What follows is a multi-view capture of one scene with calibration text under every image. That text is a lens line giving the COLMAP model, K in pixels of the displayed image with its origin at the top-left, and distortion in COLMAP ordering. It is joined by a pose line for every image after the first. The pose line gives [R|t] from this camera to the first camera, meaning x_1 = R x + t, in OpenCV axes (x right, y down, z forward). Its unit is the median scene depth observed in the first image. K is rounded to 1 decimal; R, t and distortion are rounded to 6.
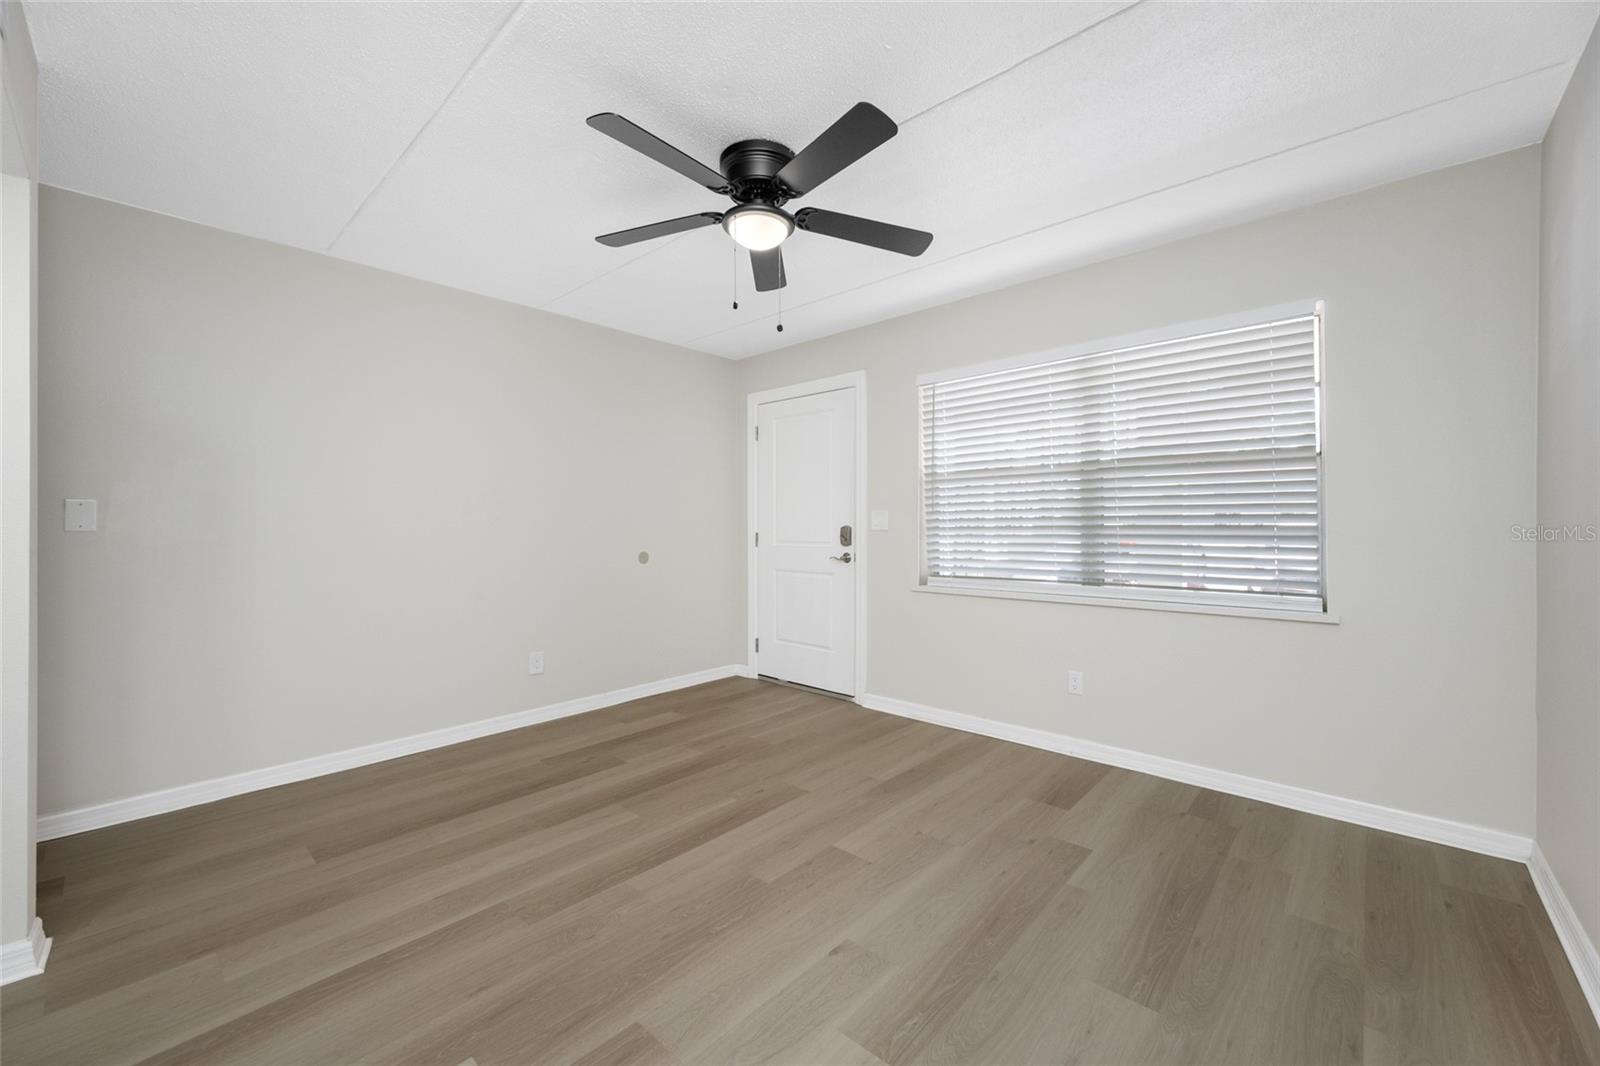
lens RADIAL K [[629.0, 0, 801.8], [0, 629.0, 524.0], [0, 0, 1]] dist [0.002260, -0.000759]
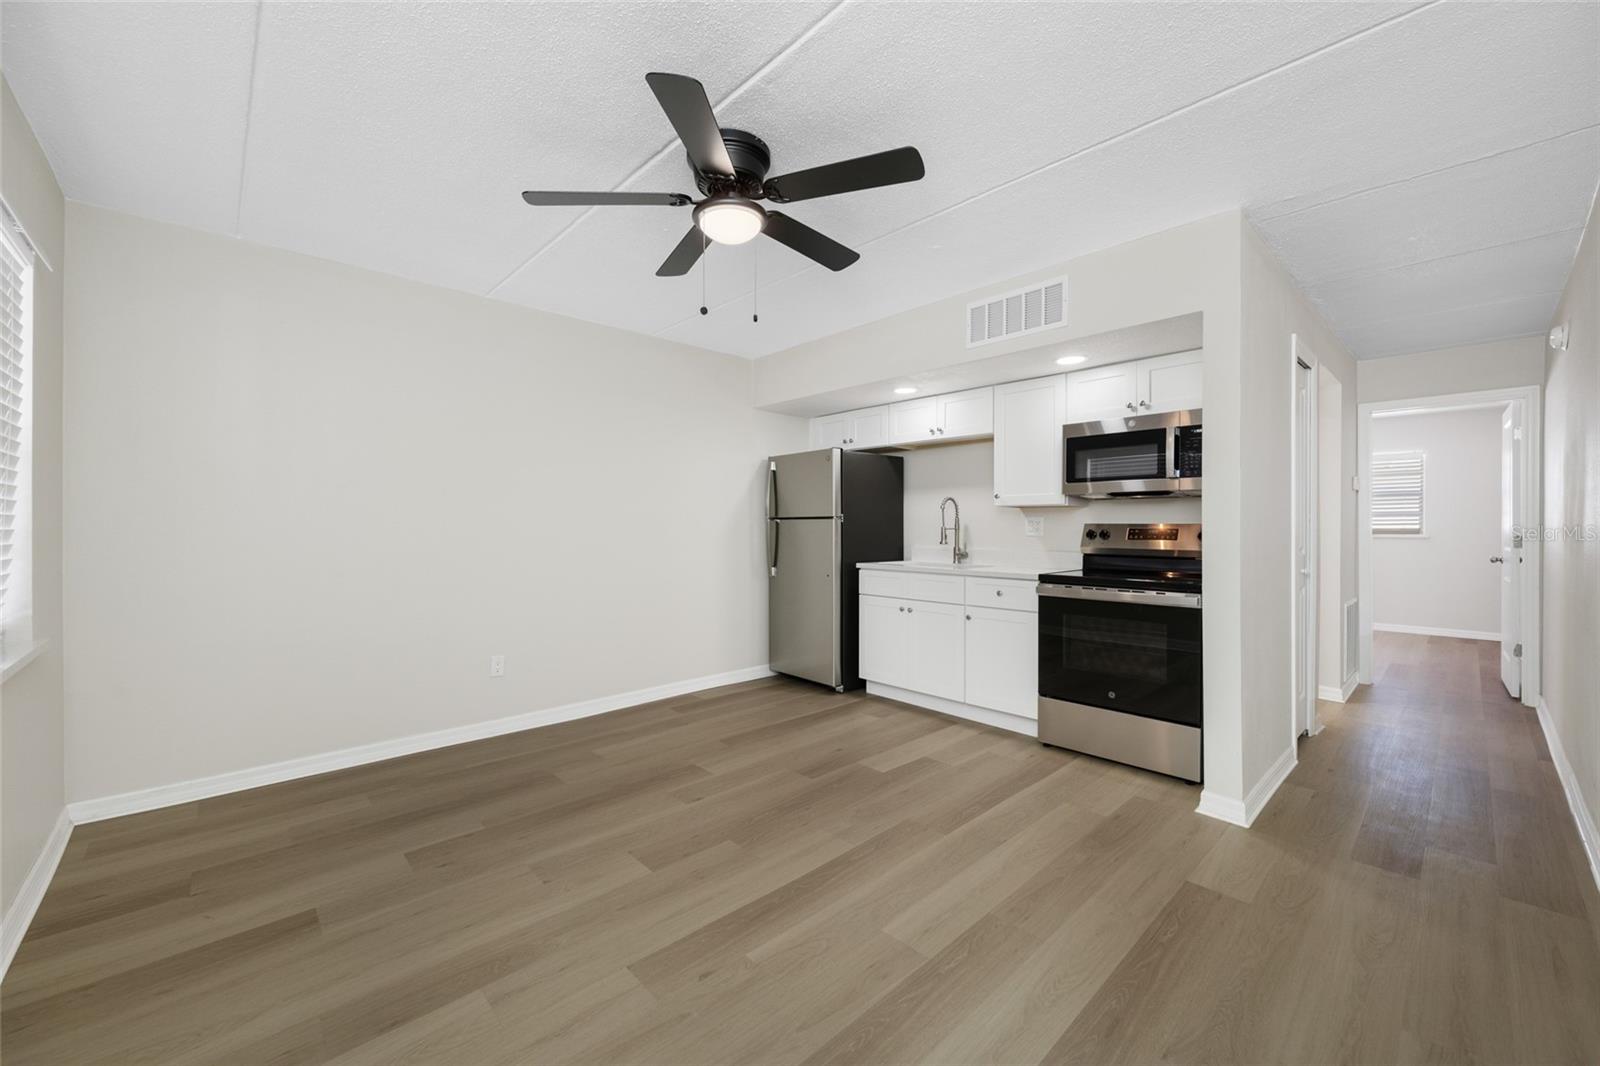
lens RADIAL K [[629.0, 0, 802.0], [0, 629.0, 533.0], [0, 0, 1]] dist [0.002260, -0.000759]
pose [[-0.996862, 0.000108, 0.079163, -0.222898], [0.000926, 0.999947, 0.010297, -0.004259], [-0.079158, 0.010338, -0.996809, 1.717593]]
